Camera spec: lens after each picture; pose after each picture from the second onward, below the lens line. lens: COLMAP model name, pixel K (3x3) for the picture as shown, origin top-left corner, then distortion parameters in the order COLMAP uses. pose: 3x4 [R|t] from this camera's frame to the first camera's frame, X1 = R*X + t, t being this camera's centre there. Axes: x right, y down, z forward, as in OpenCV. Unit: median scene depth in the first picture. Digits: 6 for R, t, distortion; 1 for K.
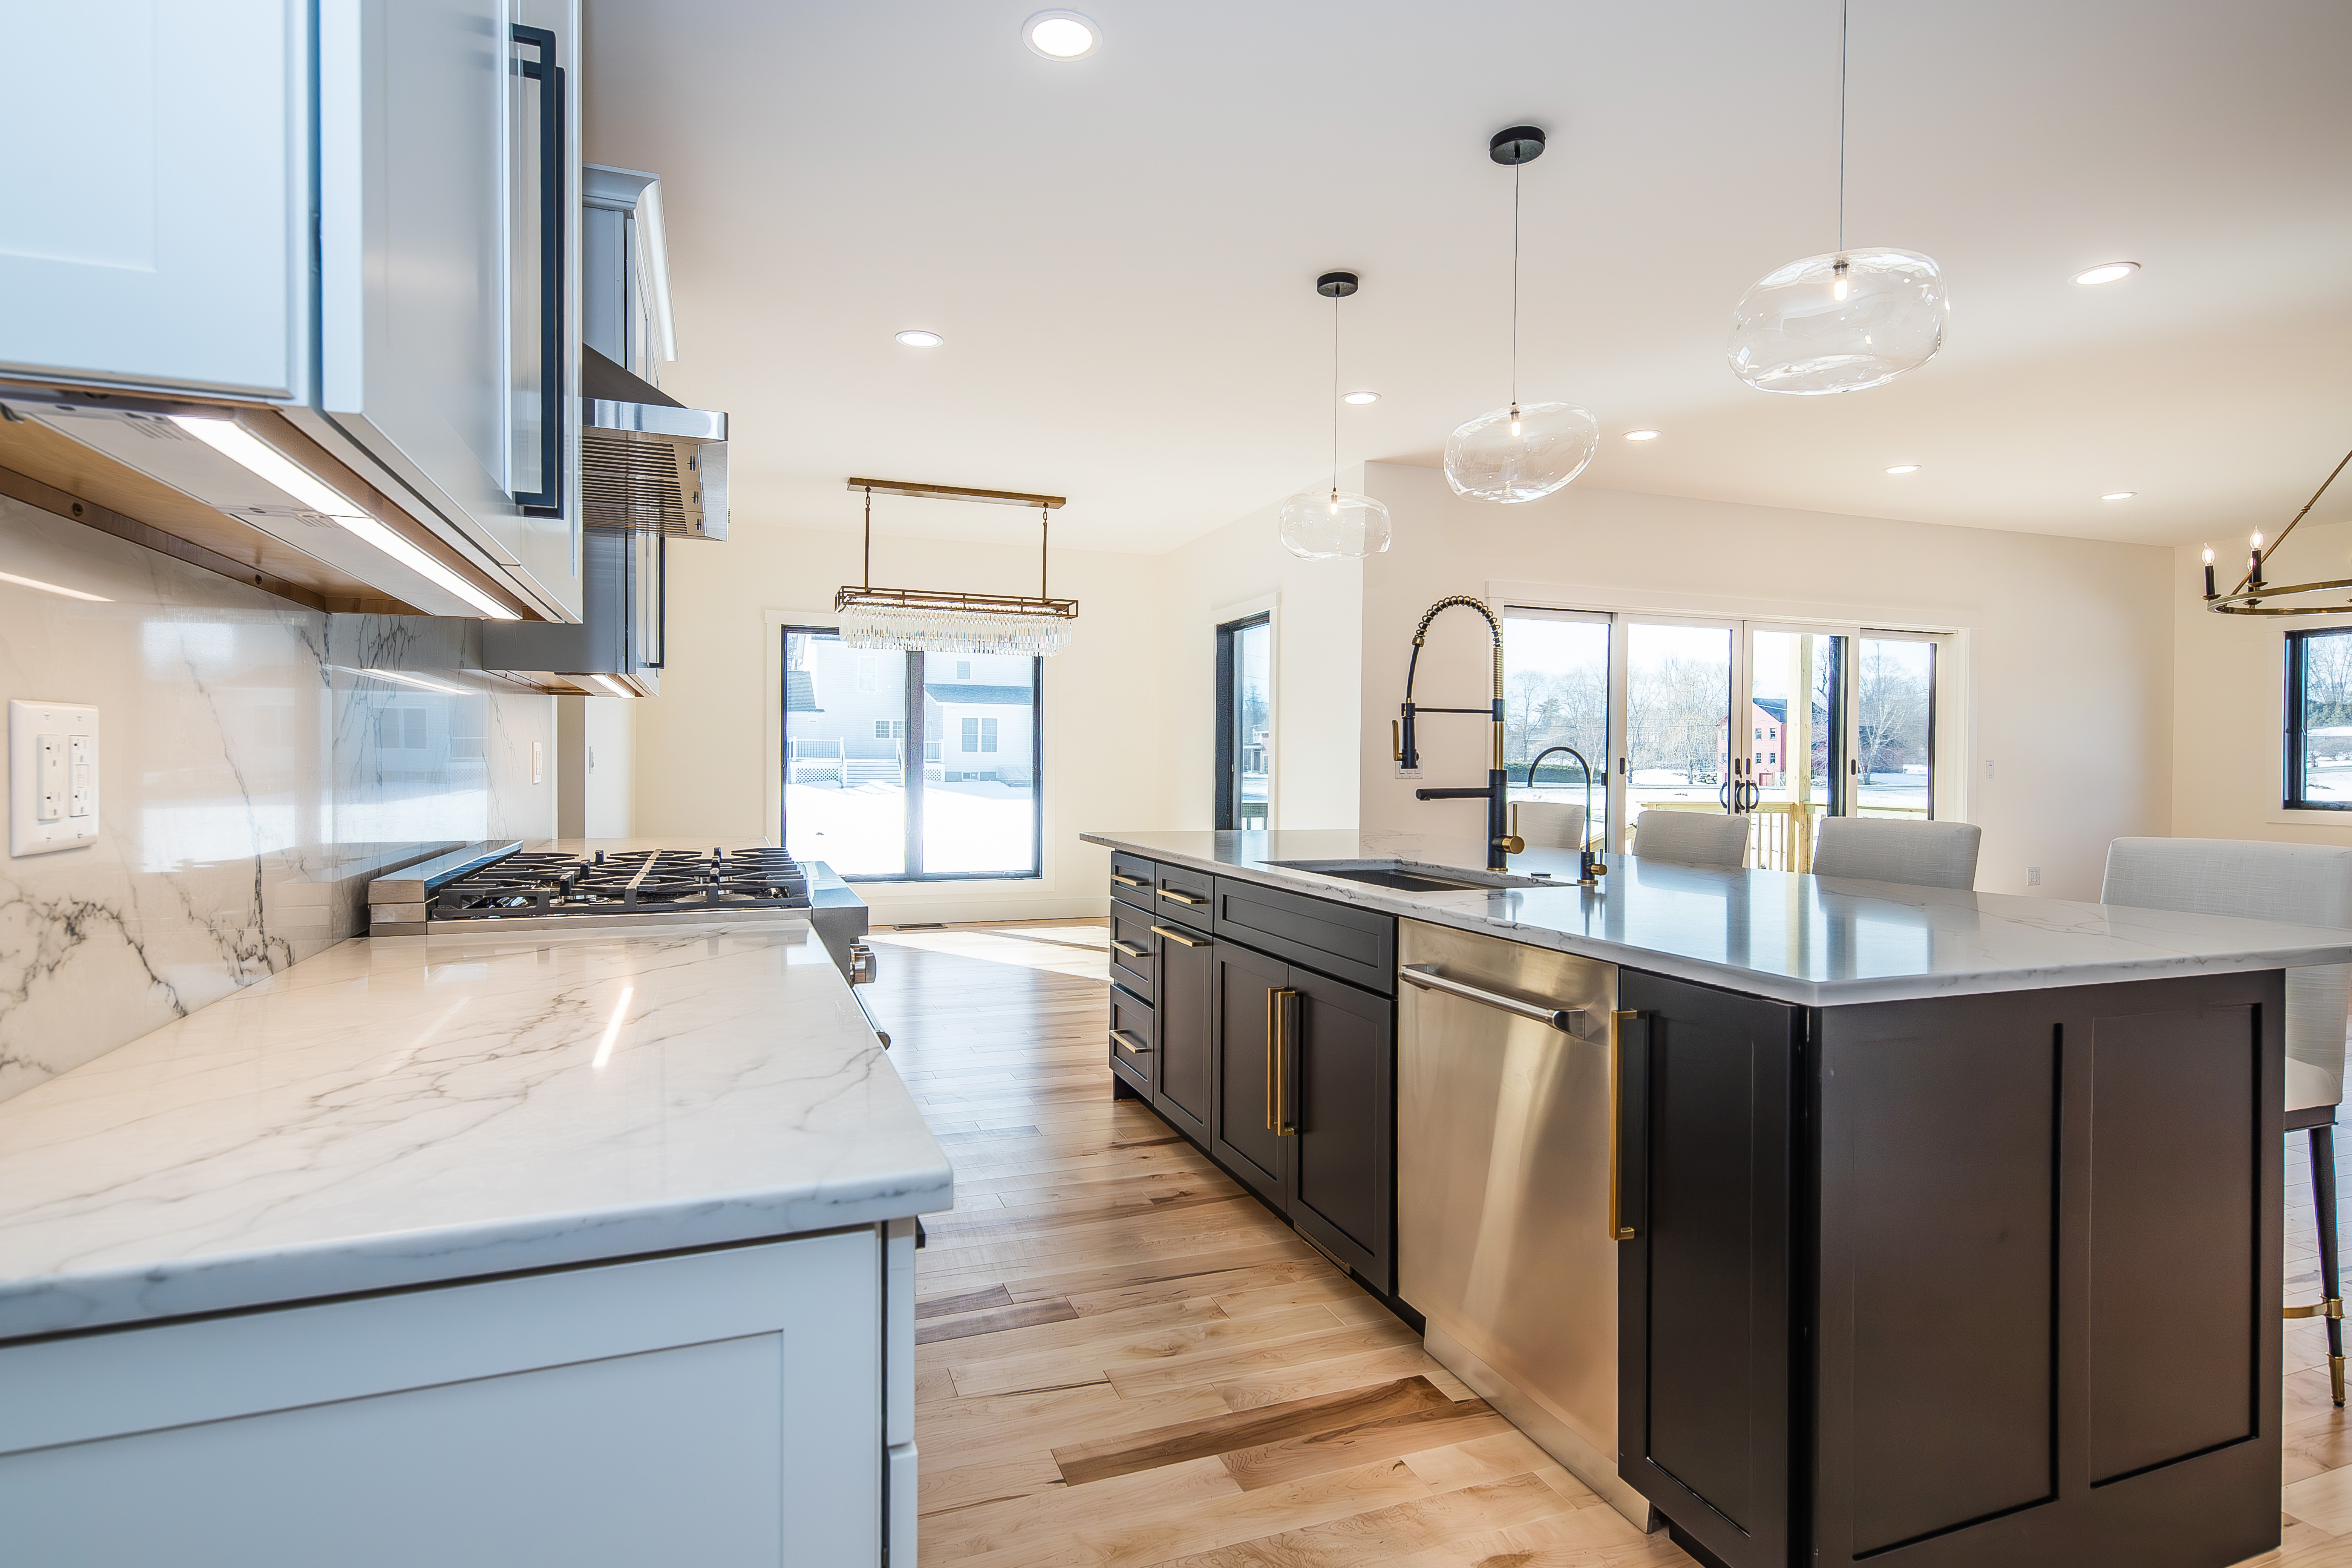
lens RADIAL K [[1188.1, 0, 1230.3], [0, 1188.1, 776.7], [0, 0, 1]] dist [0.001938, -0.000488]
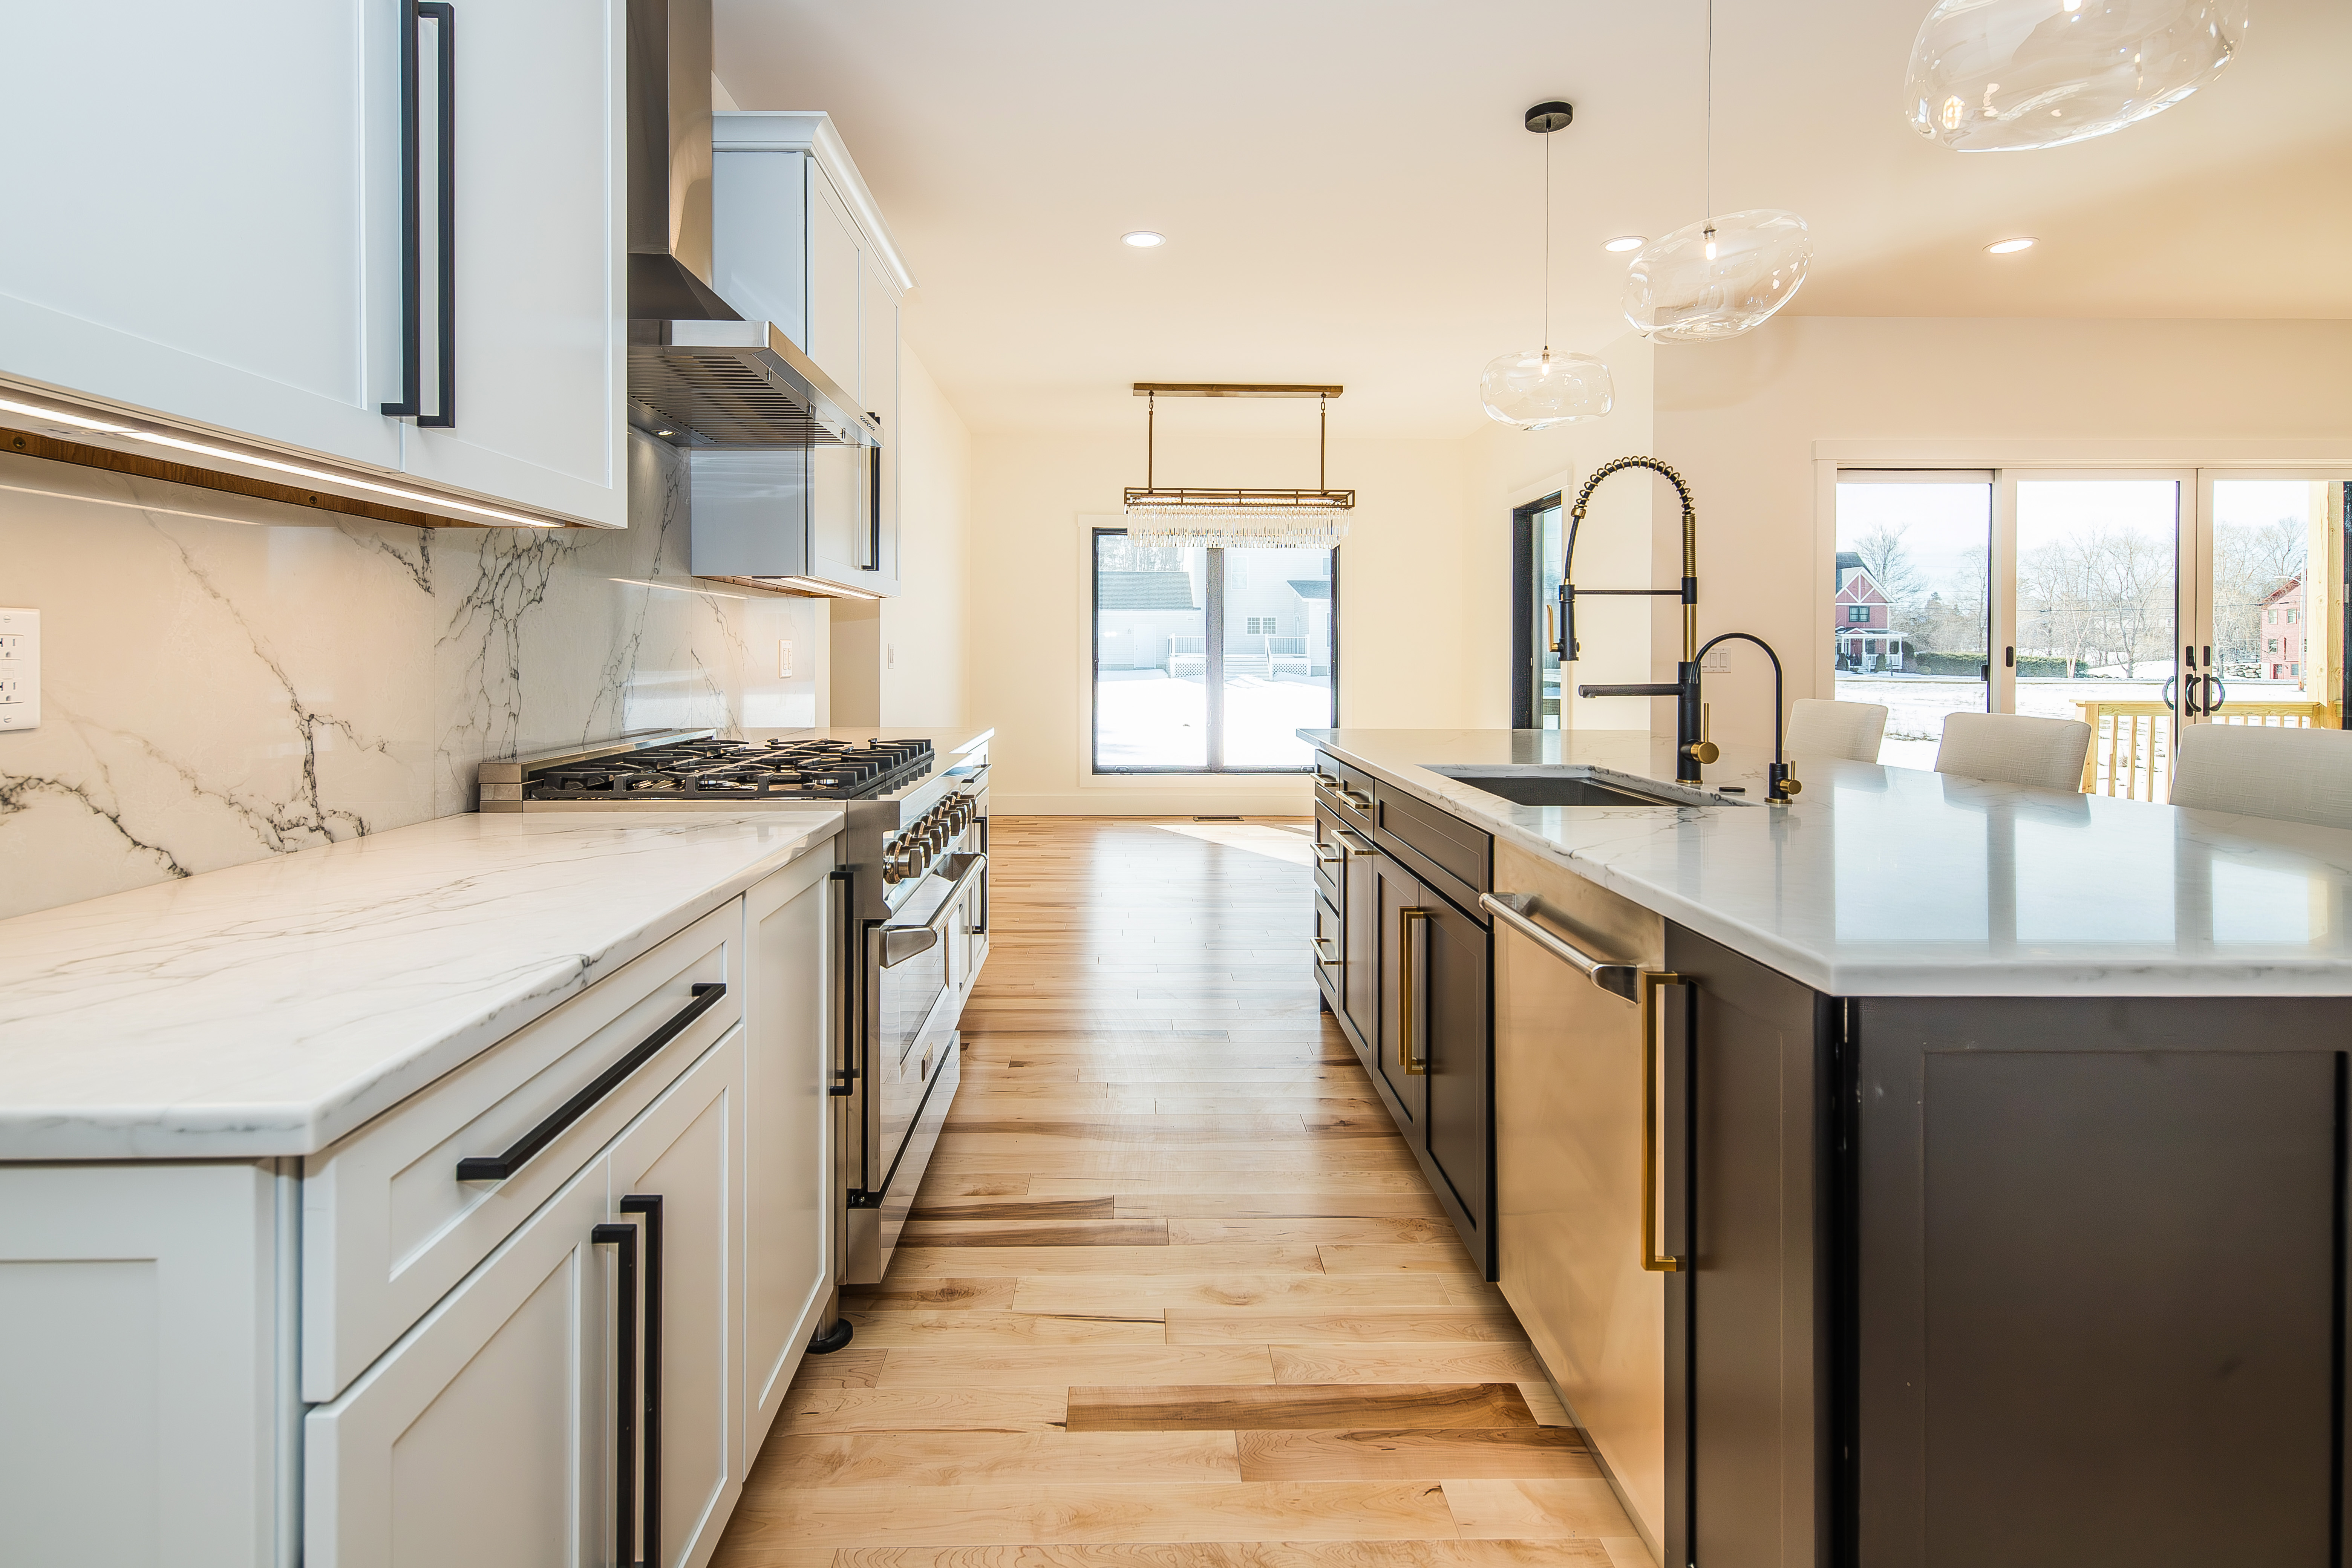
lens RADIAL K [[1188.1, 0, 1173.5], [0, 1188.1, 659.6], [0, 0, 1]] dist [0.001938, -0.000488]
pose [[0.939413, -0.004720, -0.342754, 0.172317], [0.001340, 0.999948, -0.010097, 0.000718], [0.342784, 0.009026, 0.939371, 0.095843]]
